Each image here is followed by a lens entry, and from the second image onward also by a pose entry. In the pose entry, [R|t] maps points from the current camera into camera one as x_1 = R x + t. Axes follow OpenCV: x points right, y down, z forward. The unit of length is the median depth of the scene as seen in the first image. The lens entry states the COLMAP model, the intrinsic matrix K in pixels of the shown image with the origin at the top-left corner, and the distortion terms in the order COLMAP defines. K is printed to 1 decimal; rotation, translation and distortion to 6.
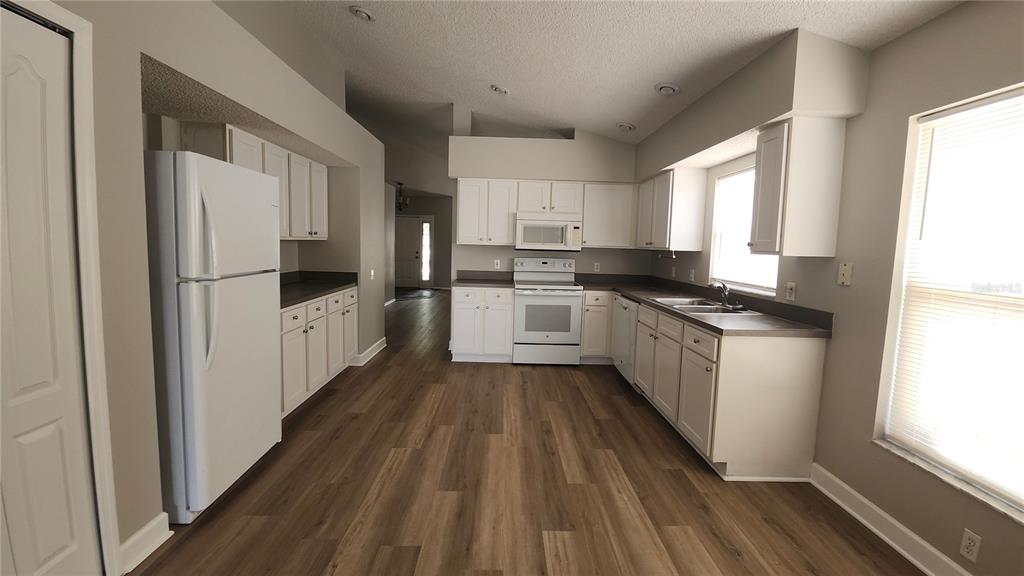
lens RADIAL K [[401.8, 0, 510.8], [0, 401.8, 280.9], [0, 0, 1]] dist [-0.016347, -0.000414]
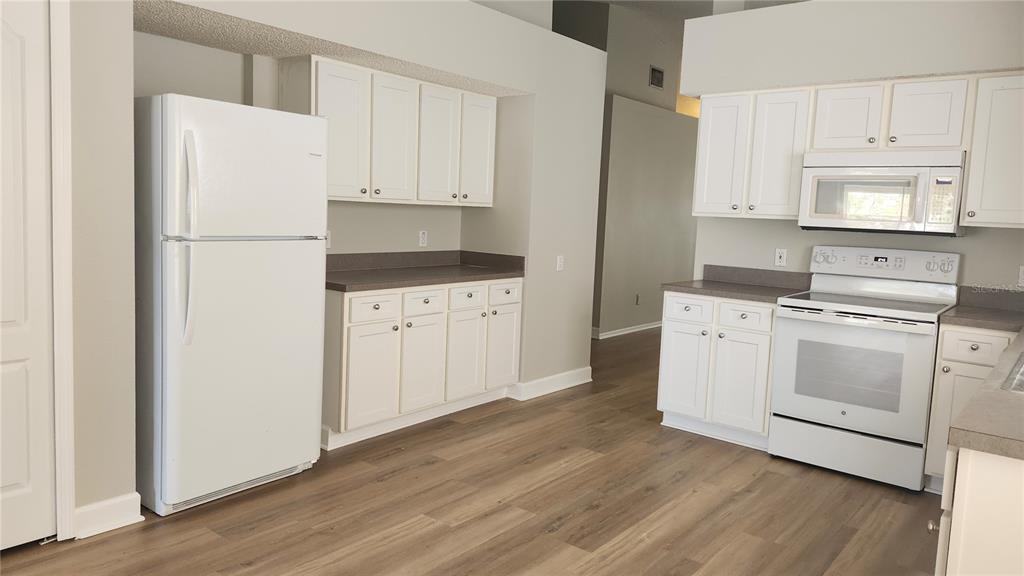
lens RADIAL K [[699.6, 0, 515.0], [0, 699.6, 277.5], [0, 0, 1]] dist [0.092267, -0.122740]
pose [[0.763523, 0.067121, -0.642283, 0.343799], [-0.079975, 0.996755, 0.009093, 0.003866], [0.640810, 0.044424, 0.766414, 0.118792]]
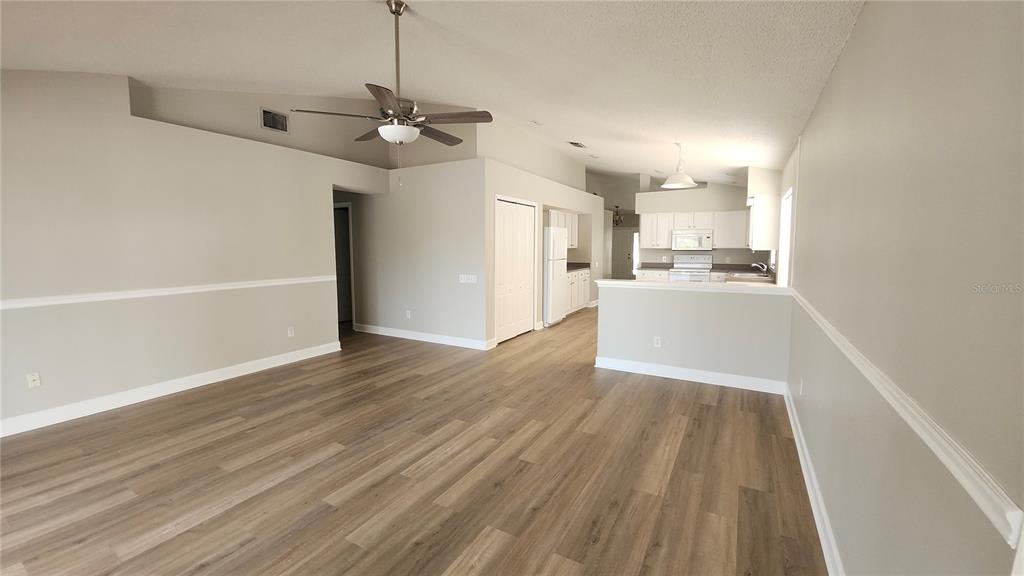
lens RADIAL K [[401.8, 0, 510.8], [0, 401.8, 280.9], [0, 0, 1]] dist [-0.016347, -0.000414]
pose [[0.855243, 0.015716, -0.517989, 0.370101], [-0.020930, 0.999772, -0.004224, 0.094262], [0.517805, 0.014453, 0.855377, -1.060474]]
